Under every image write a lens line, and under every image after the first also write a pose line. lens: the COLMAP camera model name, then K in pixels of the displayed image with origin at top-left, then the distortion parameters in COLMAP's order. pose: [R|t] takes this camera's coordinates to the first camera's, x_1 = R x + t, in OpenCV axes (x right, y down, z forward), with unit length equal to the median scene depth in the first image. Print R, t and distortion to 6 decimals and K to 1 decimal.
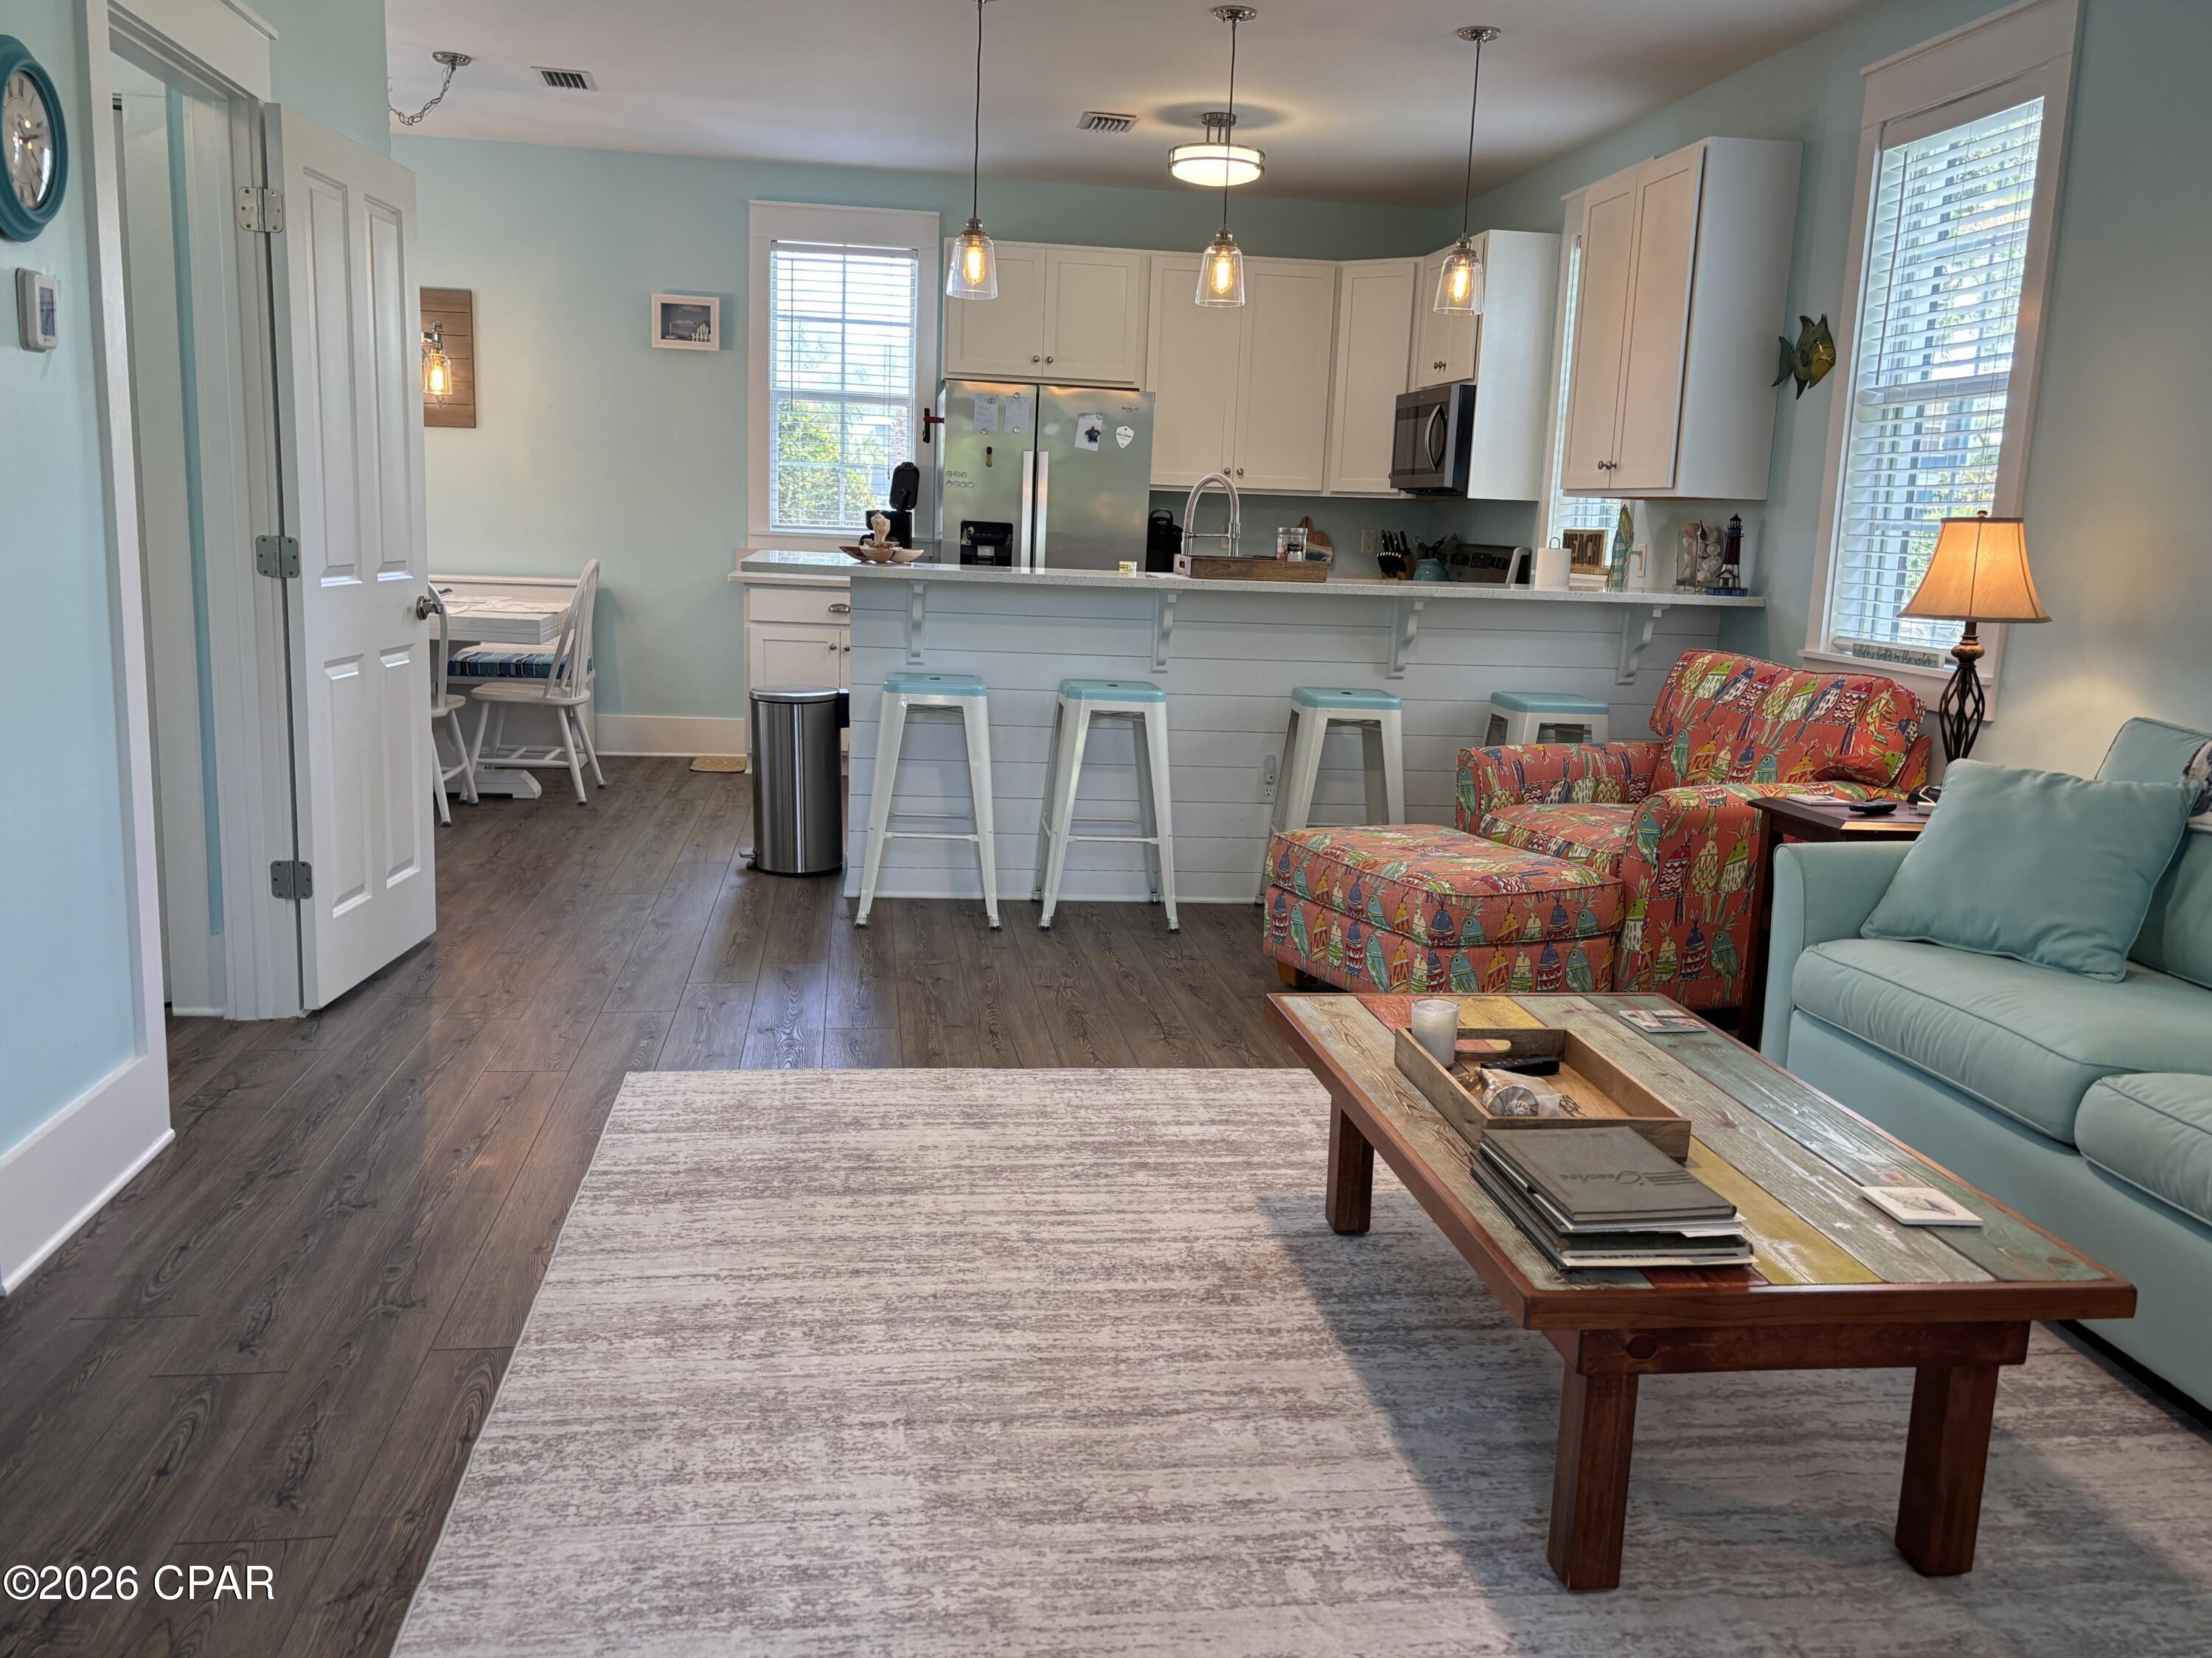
lens RADIAL K [[1826.4, 0, 1112.3], [0, 1826.4, 843.1], [0, 0, 1]] dist [0.051238, -0.039844]
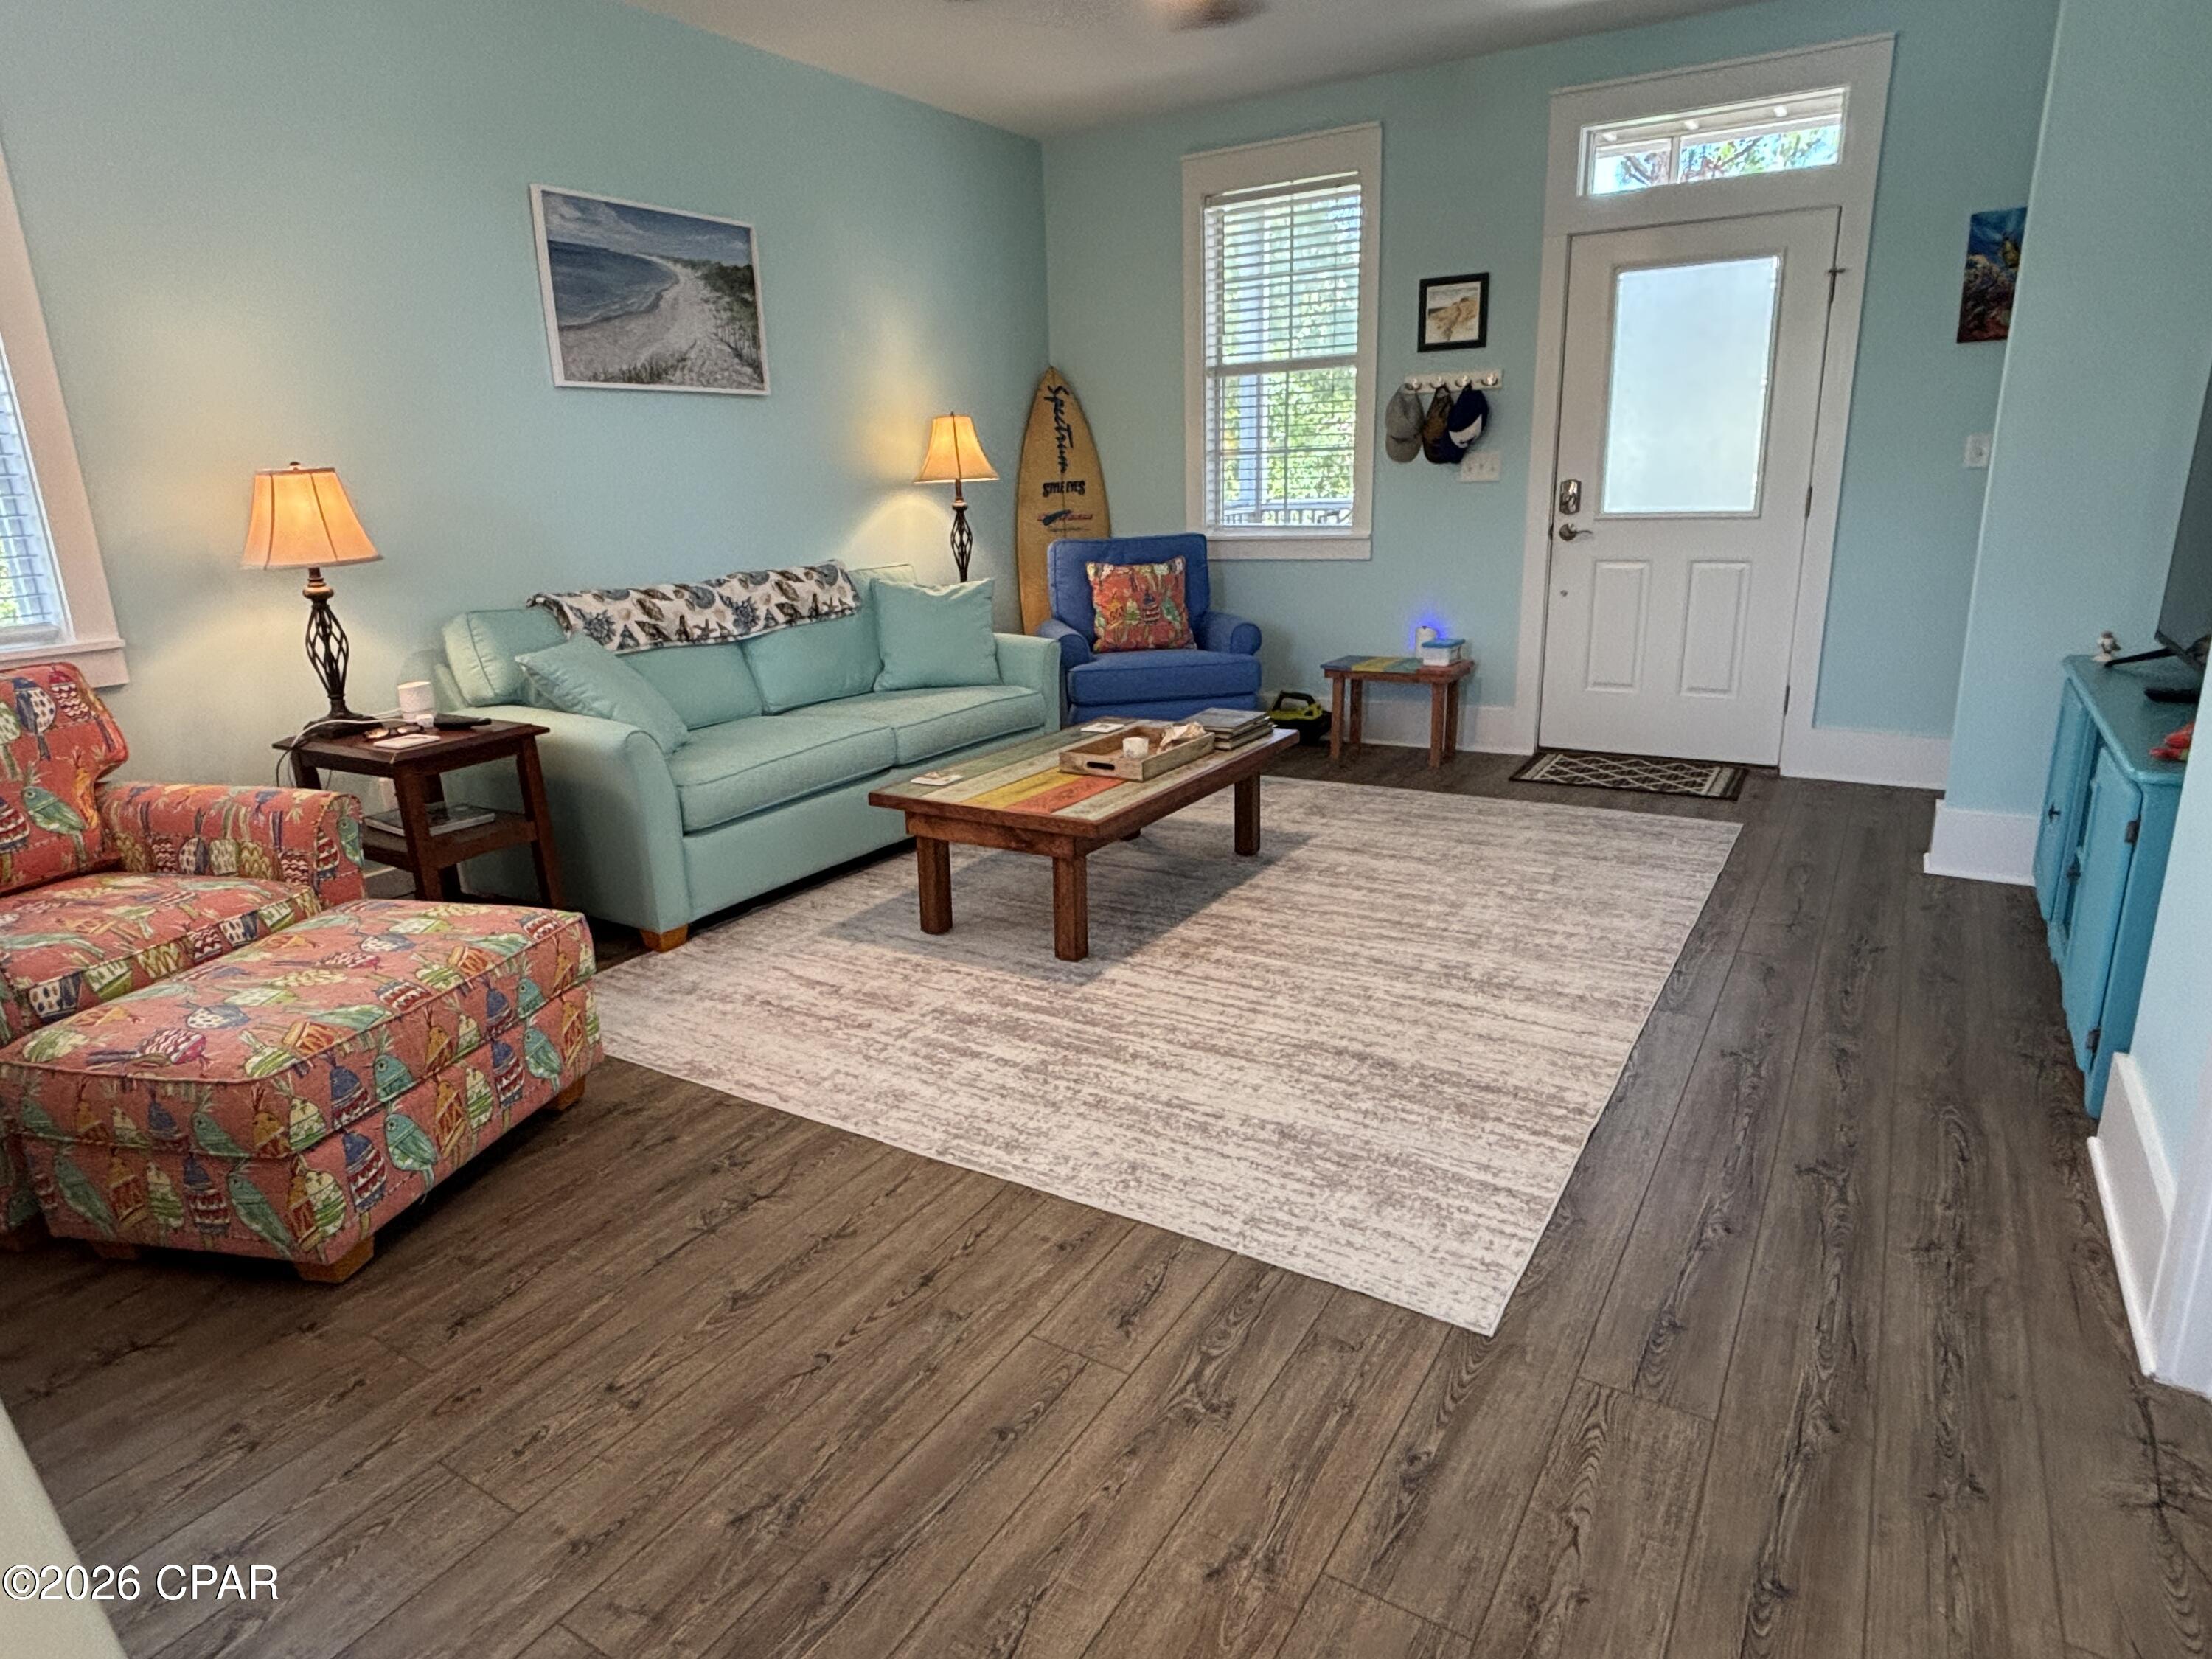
lens RADIAL K [[1263.8, 0, 1099.7], [0, 1263.8, 818.7], [0, 0, 1]] dist [0.022436, -0.002808]
pose [[-0.766195, -0.185533, 0.615242, -0.507999], [0.119801, 0.899388, 0.420415, -0.324514], [-0.631342, 0.395826, -0.666880, 1.659589]]
